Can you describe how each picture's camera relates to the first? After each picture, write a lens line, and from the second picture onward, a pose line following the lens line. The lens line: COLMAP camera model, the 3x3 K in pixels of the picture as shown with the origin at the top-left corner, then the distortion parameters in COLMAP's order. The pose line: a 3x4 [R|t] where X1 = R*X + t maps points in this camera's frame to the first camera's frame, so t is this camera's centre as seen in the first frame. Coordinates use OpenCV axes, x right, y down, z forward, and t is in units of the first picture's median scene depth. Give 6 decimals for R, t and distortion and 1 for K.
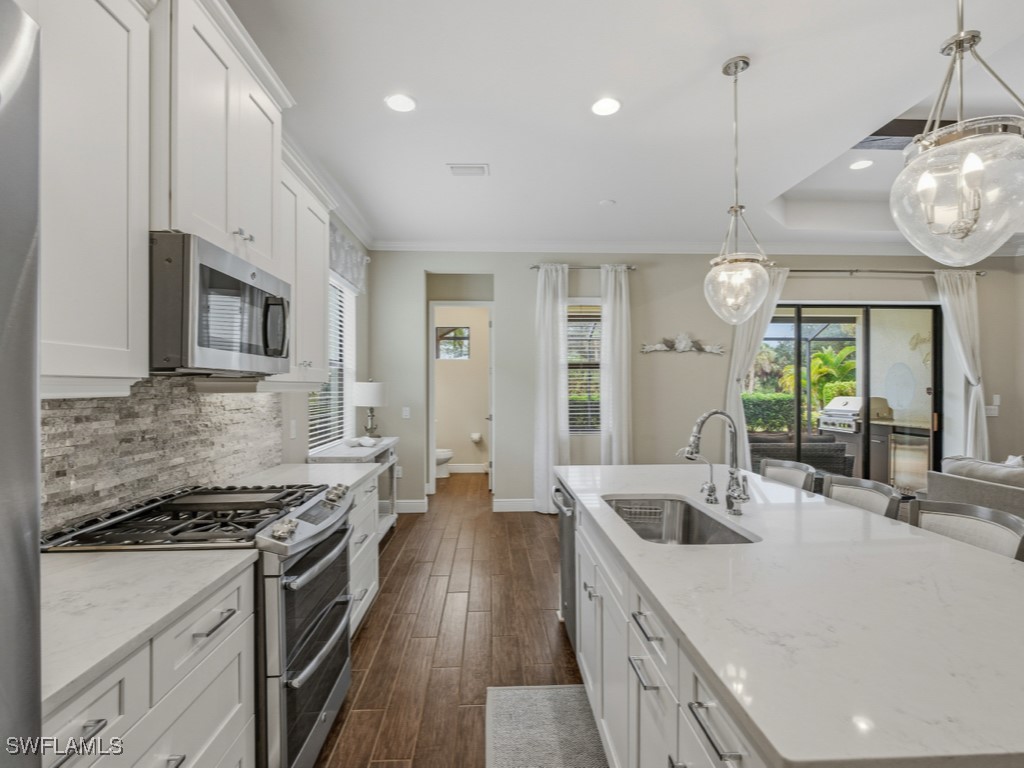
lens RADIAL K [[498.0, 0, 514.8], [0, 498.0, 382.8], [0, 0, 1]] dist [0.001567, 0.000021]
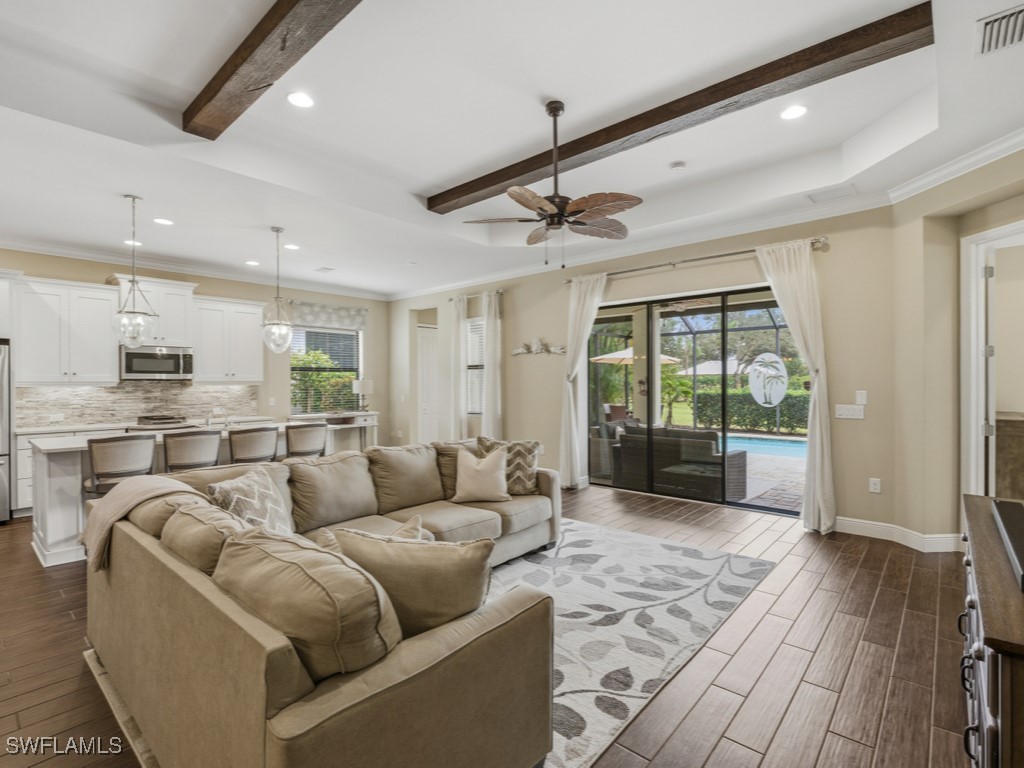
lens RADIAL K [[498.0, 0, 514.8], [0, 498.0, 382.8], [0, 0, 1]] dist [0.001567, 0.000021]
pose [[0.724612, -0.002376, -0.689153, 0.985332], [0.010251, 0.999921, 0.007331, 0.000507], [0.689081, -0.012377, 0.724579, 0.062529]]
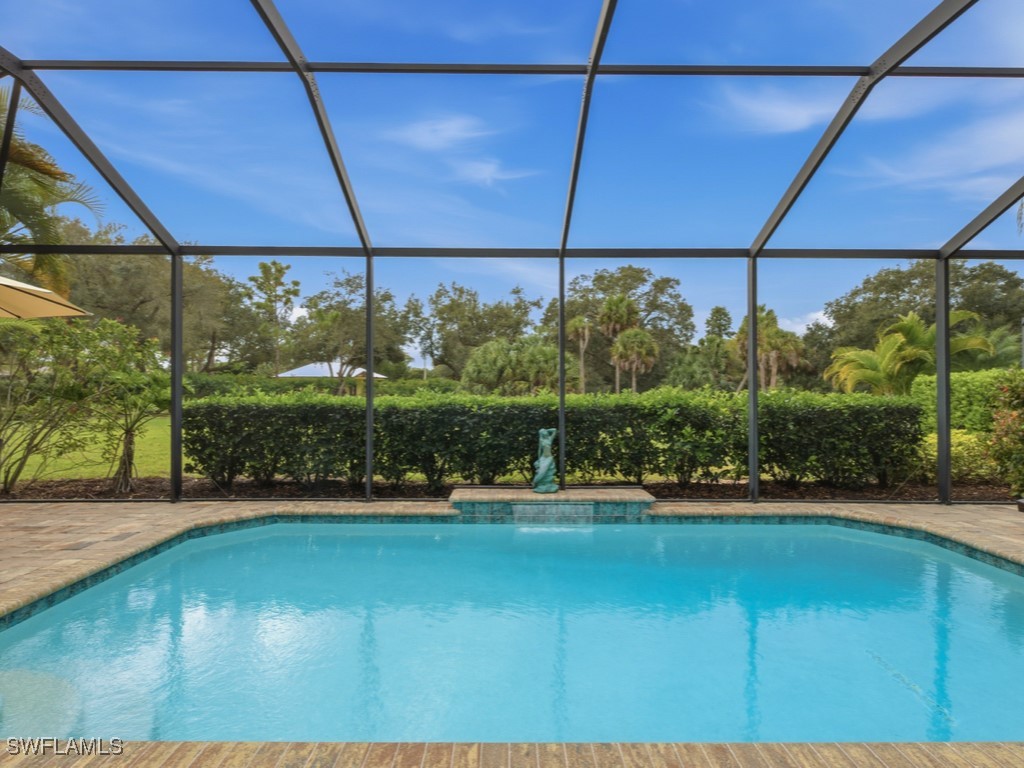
lens RADIAL K [[503.6, 0, 512.0], [0, 503.6, 384.0], [0, 0, 1]] dist [0.000391, 0.000056]
pose [[0.999550, 0.003352, -0.029801, 0.633577], [-0.003234, 0.999987, 0.003988, 0.031278], [0.029814, -0.003890, 0.999548, 1.420561]]
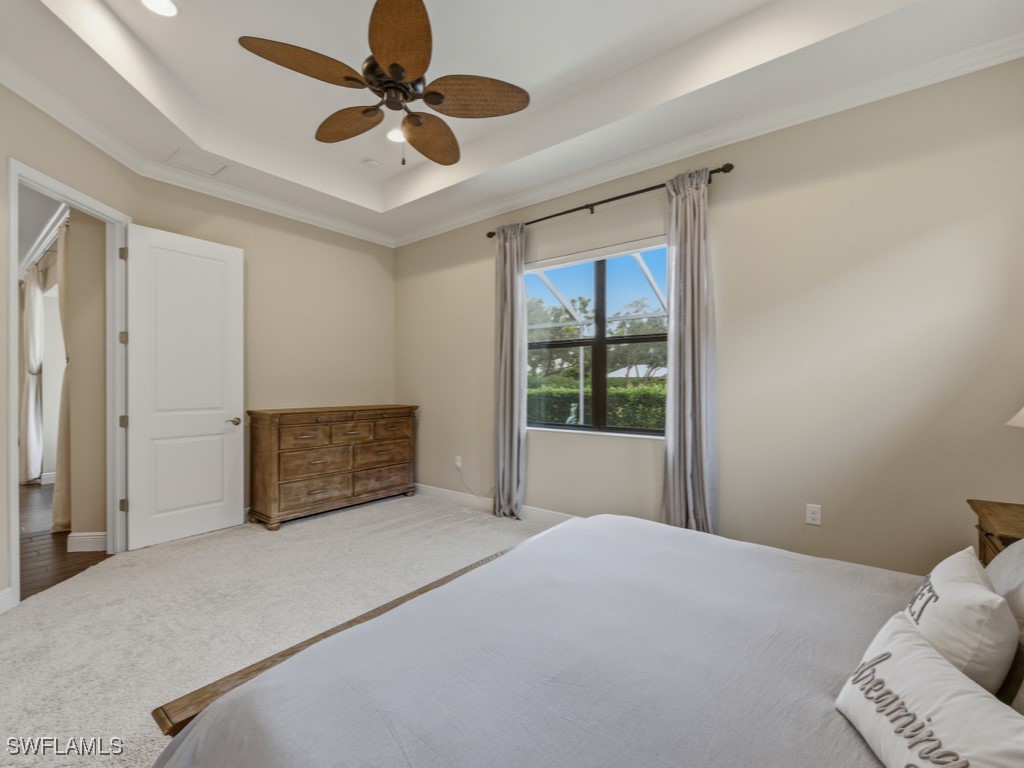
lens RADIAL K [[451.4, 0, 512.0], [0, 451.4, 384.0], [0, 0, 1]] dist [0.000733, -0.000009]
pose [[0.759502, -0.003314, -0.650496, 1.664366], [0.008745, 0.999949, 0.005117, 0.026397], [0.650446, -0.009575, 0.759492, 0.794428]]
